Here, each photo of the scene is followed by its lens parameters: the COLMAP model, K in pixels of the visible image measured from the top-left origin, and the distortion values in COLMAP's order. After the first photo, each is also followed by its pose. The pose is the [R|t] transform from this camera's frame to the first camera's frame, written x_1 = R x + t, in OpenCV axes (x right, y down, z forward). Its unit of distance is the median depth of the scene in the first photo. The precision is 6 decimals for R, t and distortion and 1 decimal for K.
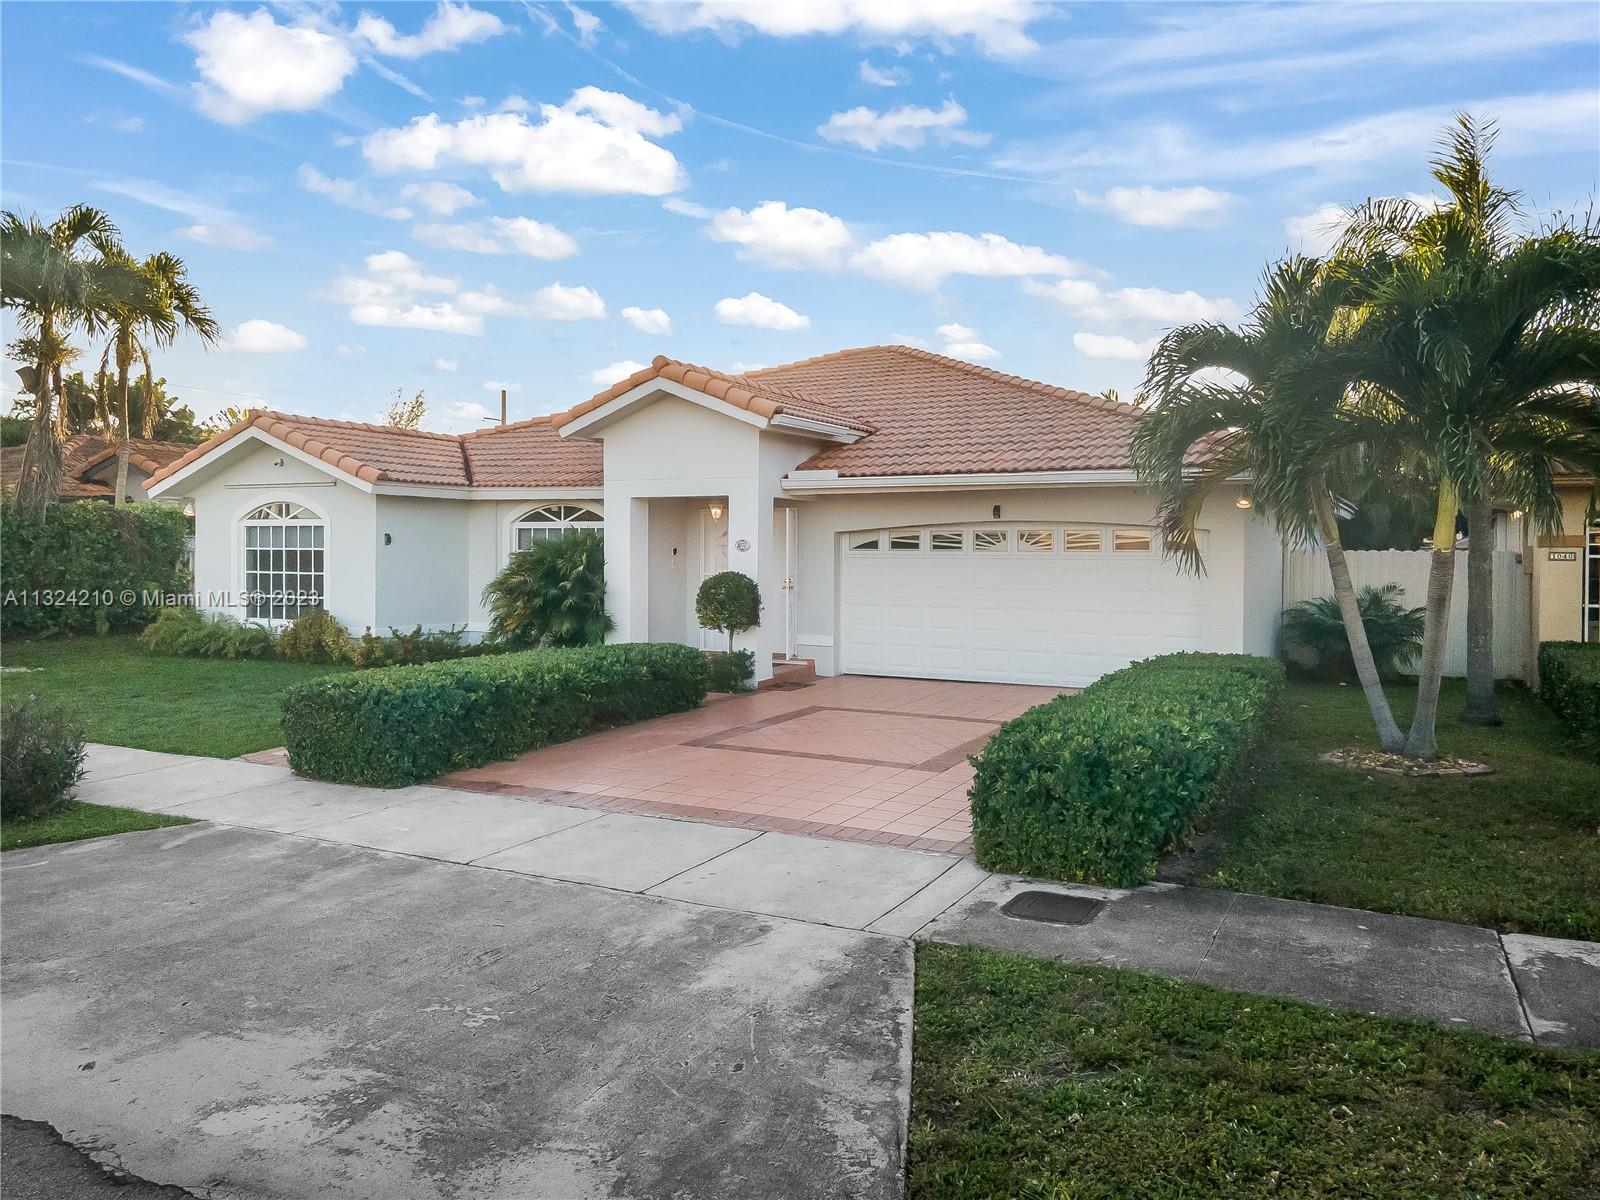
lens RADIAL K [[1164.7, 0, 789.4], [0, 1164.7, 534.8], [0, 0, 1]] dist [0.044272, 0.006083]
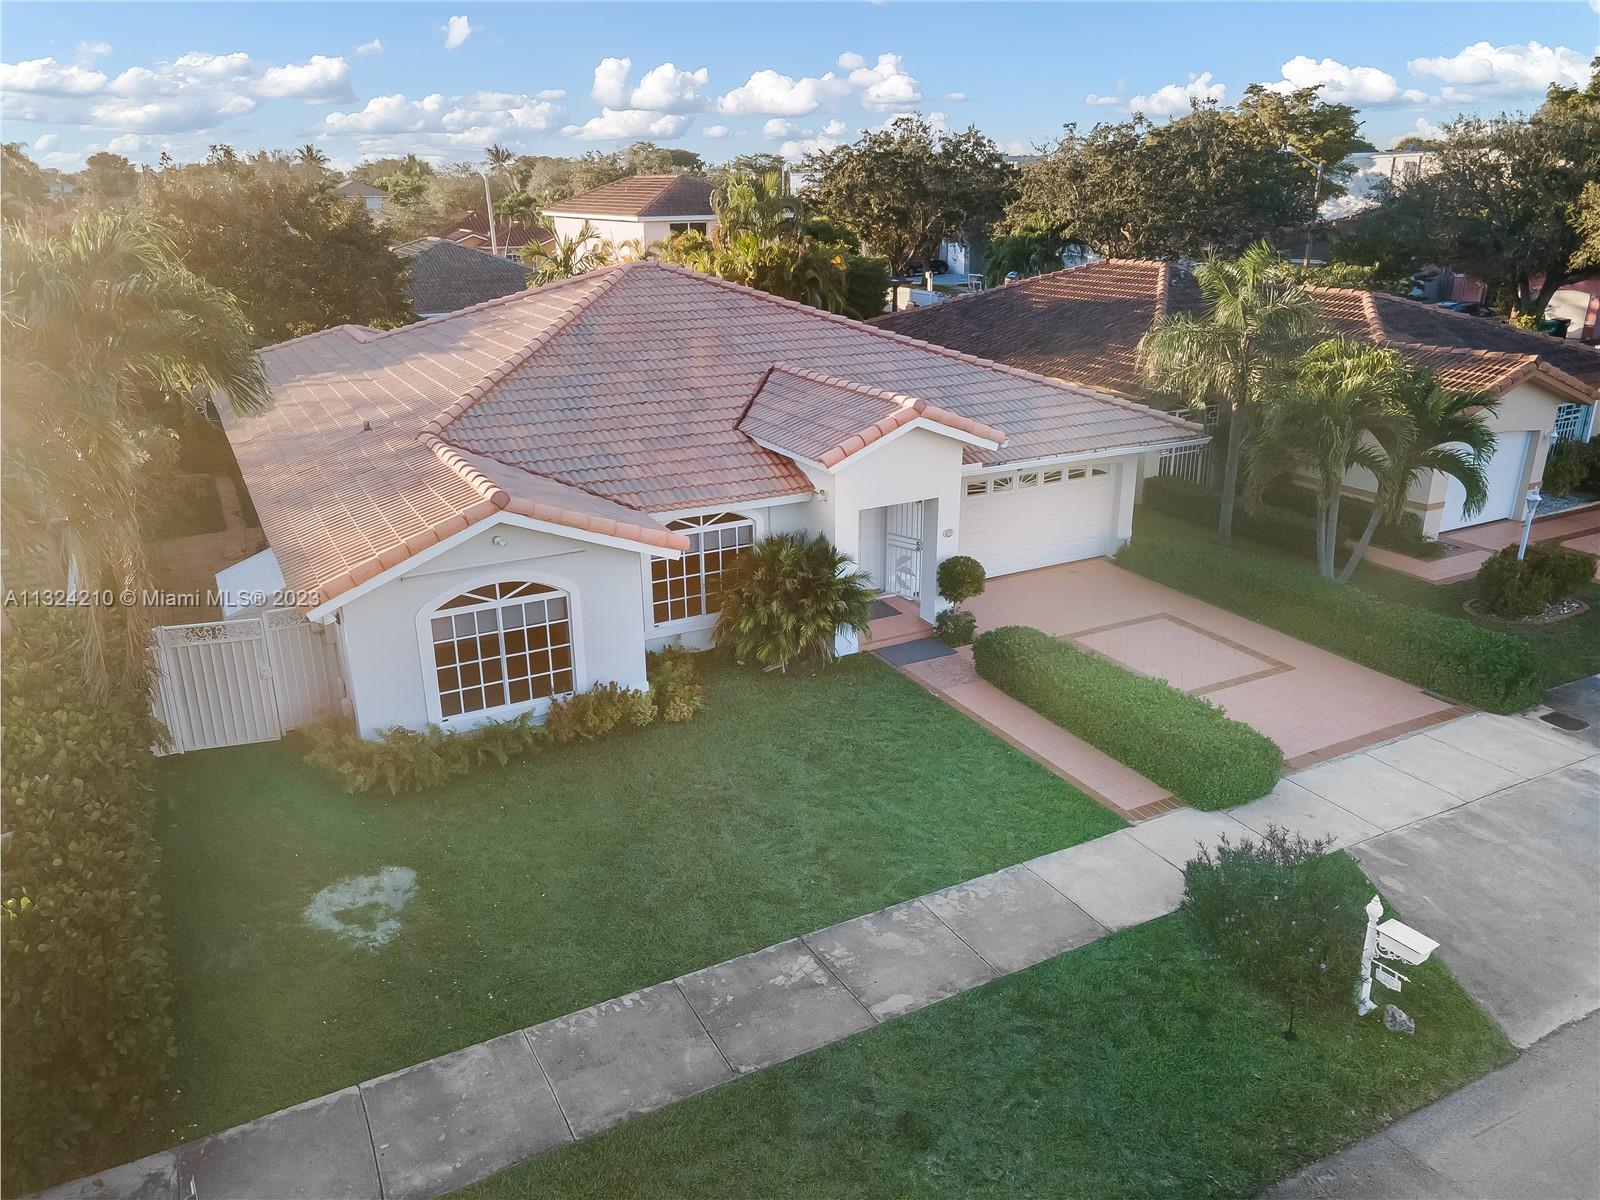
lens RADIAL K [[1149.4, 0, 792.7], [0, 1149.4, 569.7], [0, 0, 1]] dist [0.041213, 0.003659]
pose [[0.568148, -0.271046, 0.777009, -2.902906], [0.002179, 0.944694, 0.327947, -0.946650], [-0.822924, -0.184629, 0.537316, 1.104522]]
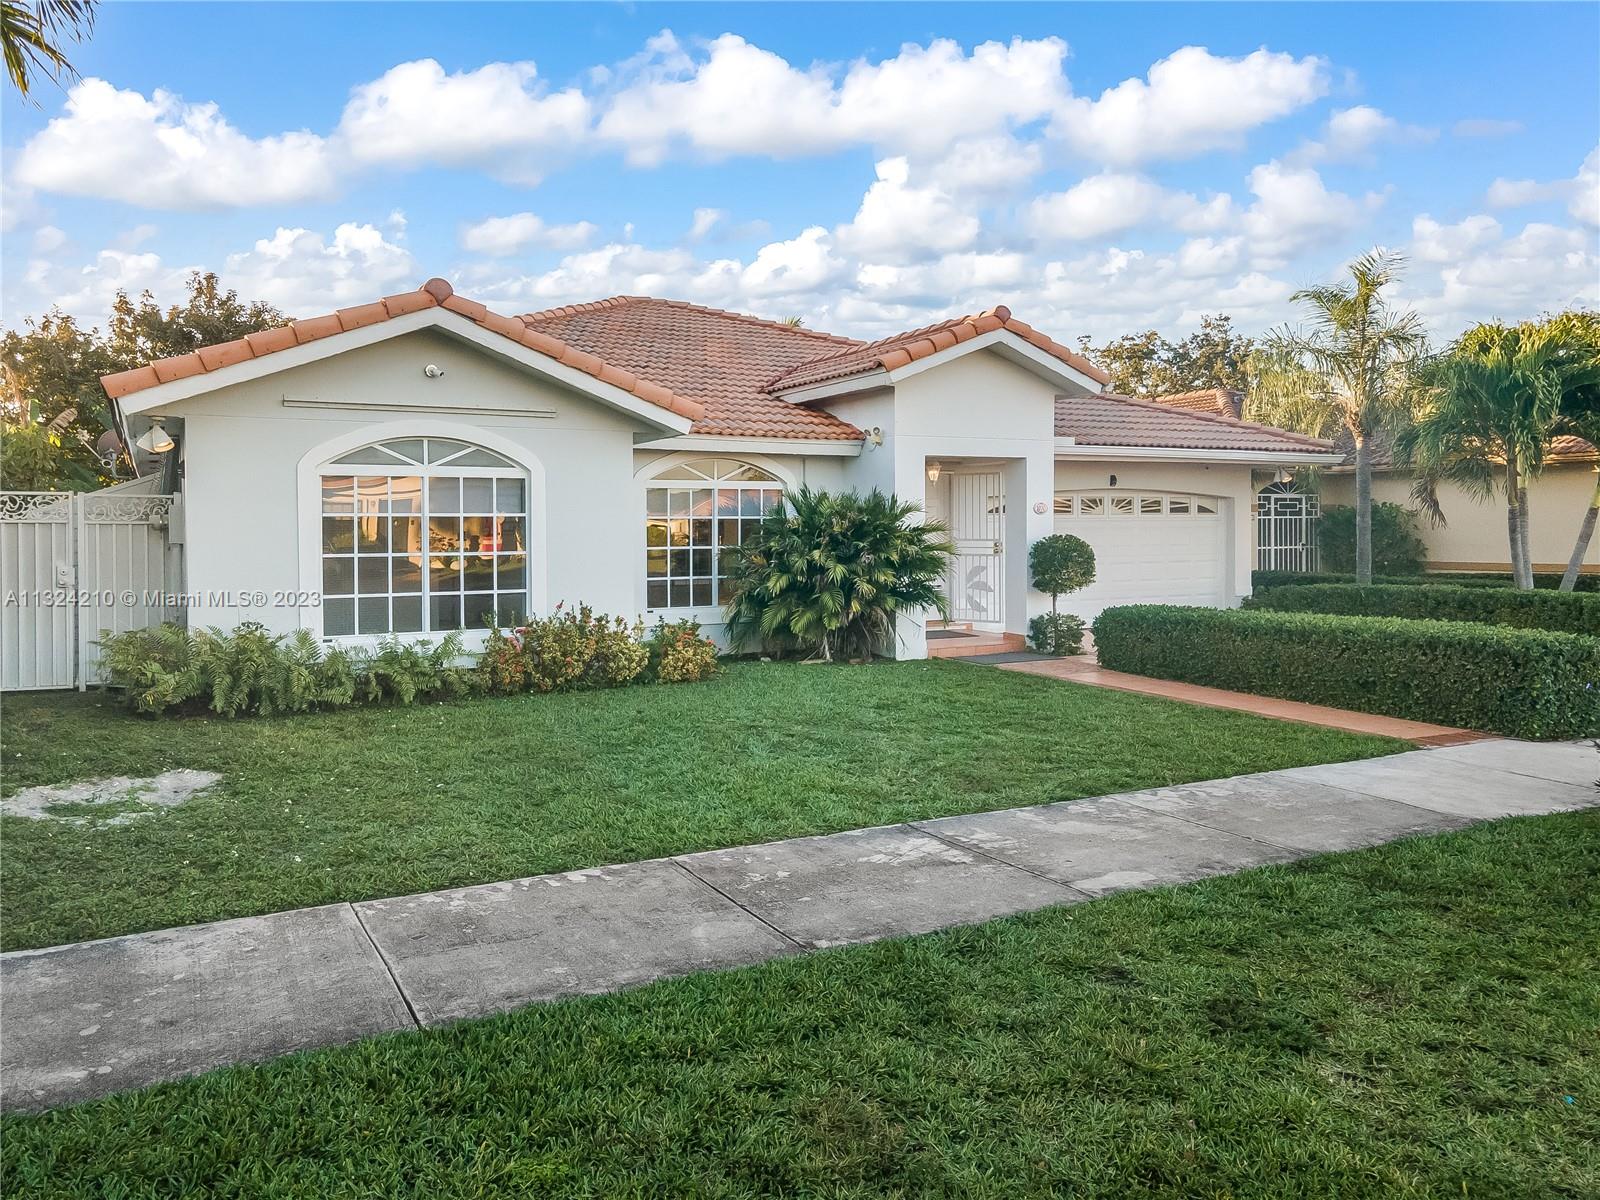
lens RADIAL K [[1164.7, 0, 789.4], [0, 1164.7, 534.8], [0, 0, 1]] dist [0.044272, 0.006083]
pose [[0.567653, -0.015326, 0.823125, -2.460871], [-0.001743, 0.999802, 0.019818, 0.030118], [-0.823266, -0.012685, 0.567514, 1.531376]]
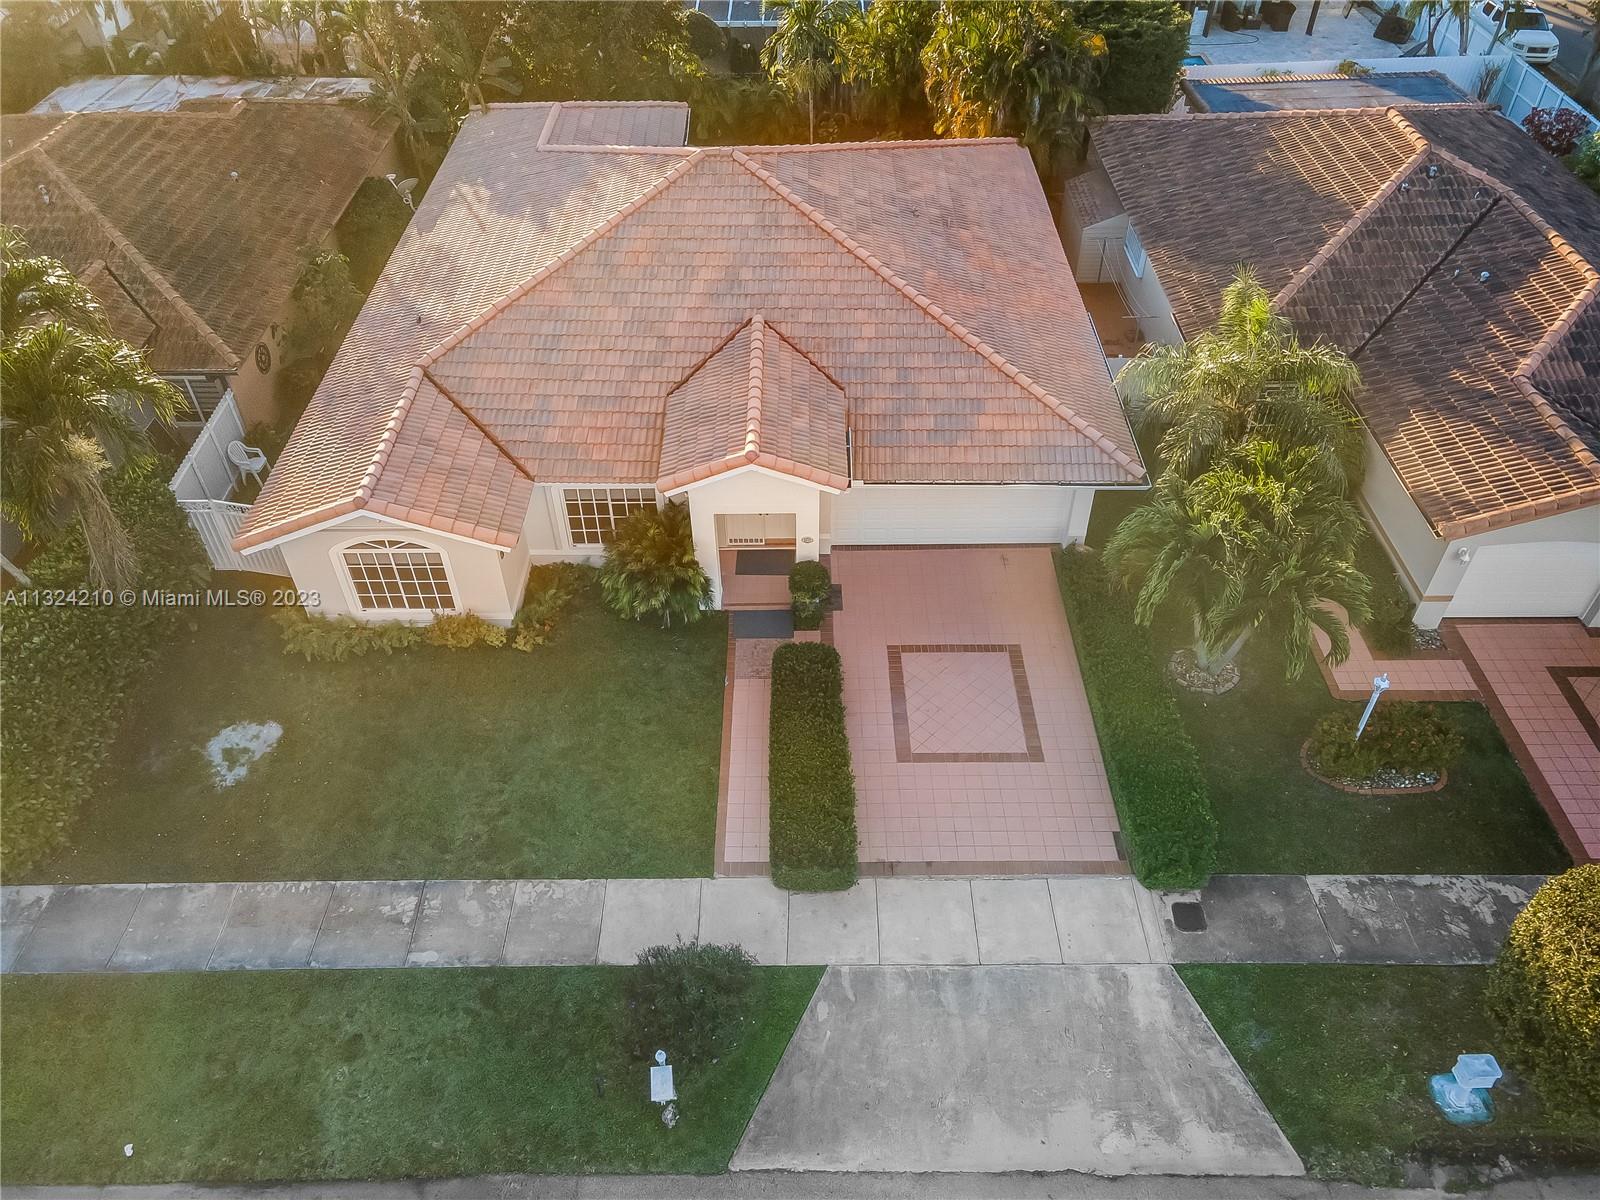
lens RADIAL K [[1149.4, 0, 792.7], [0, 1149.4, 569.7], [0, 0, 1]] dist [0.041213, 0.003659]
pose [[0.887171, -0.316217, 0.336058, -1.407711], [0.009544, 0.740698, 0.671770, -2.372098], [-0.461342, -0.592767, 0.660144, 0.050695]]
